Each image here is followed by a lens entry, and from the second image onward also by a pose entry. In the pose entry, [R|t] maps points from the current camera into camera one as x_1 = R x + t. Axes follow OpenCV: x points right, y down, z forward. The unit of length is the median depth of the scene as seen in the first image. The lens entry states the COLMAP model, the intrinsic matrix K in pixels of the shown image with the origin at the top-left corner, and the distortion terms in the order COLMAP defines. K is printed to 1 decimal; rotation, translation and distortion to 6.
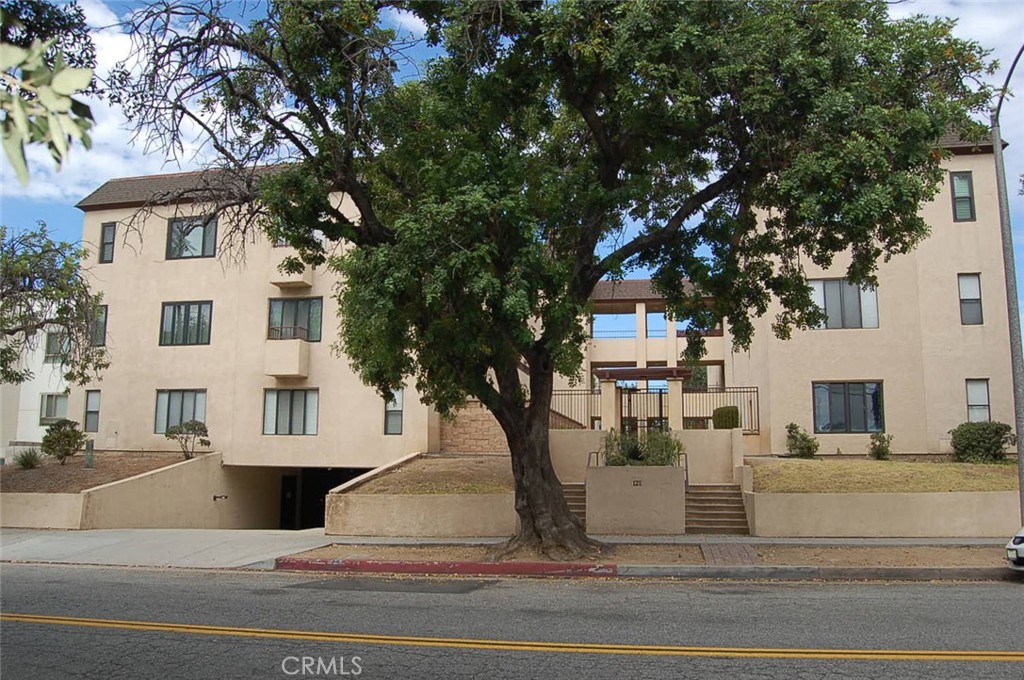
lens RADIAL K [[785.7, 0, 511.0], [0, 785.7, 356.8], [0, 0, 1]] dist [-0.074034, 0.003960]
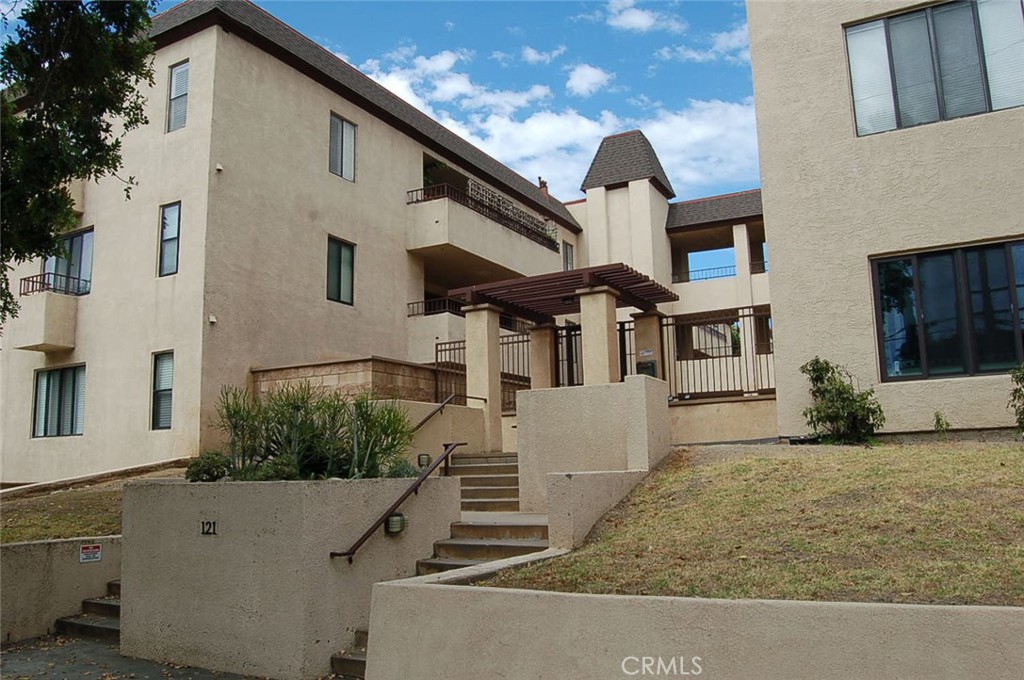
lens RADIAL K [[785.7, 0, 511.0], [0, 785.7, 356.8], [0, 0, 1]] dist [-0.074034, 0.003960]
pose [[0.951477, -0.071736, -0.299243, 0.321794], [0.071821, 0.997360, -0.010731, 0.074708], [0.299223, -0.011282, 0.954117, 0.545486]]
